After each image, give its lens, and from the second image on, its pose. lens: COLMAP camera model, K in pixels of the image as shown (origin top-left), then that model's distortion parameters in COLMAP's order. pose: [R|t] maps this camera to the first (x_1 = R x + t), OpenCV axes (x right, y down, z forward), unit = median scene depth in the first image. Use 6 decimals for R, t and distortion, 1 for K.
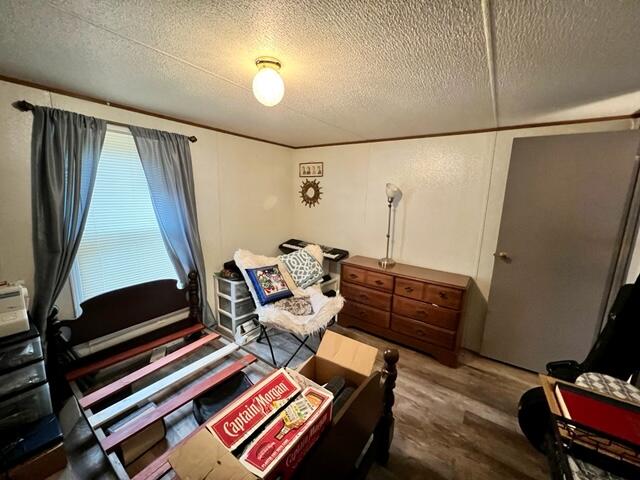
lens RADIAL K [[255.1, 0, 320.7], [0, 255.1, 237.3], [0, 0, 1]] dist [0.002188, 0.000140]
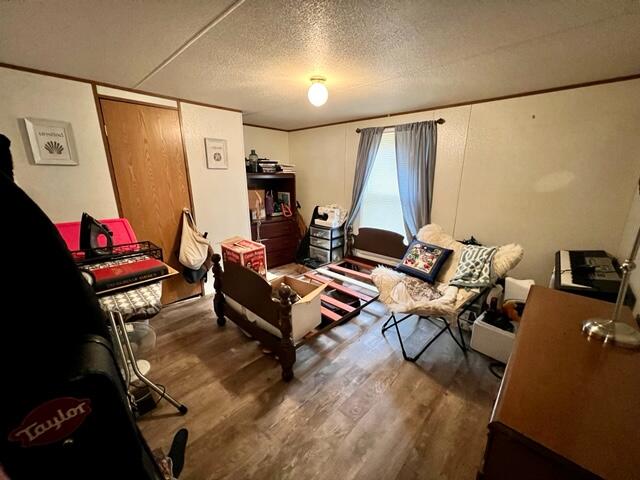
lens RADIAL K [[255.1, 0, 322.1], [0, 255.1, 239.5], [0, 0, 1]] dist [0.002188, 0.000140]
pose [[-0.125655, 0.216651, -0.968129, 0.989169], [-0.187798, 0.953025, 0.237646, -0.069793], [0.974137, 0.211674, -0.079065, 0.878003]]
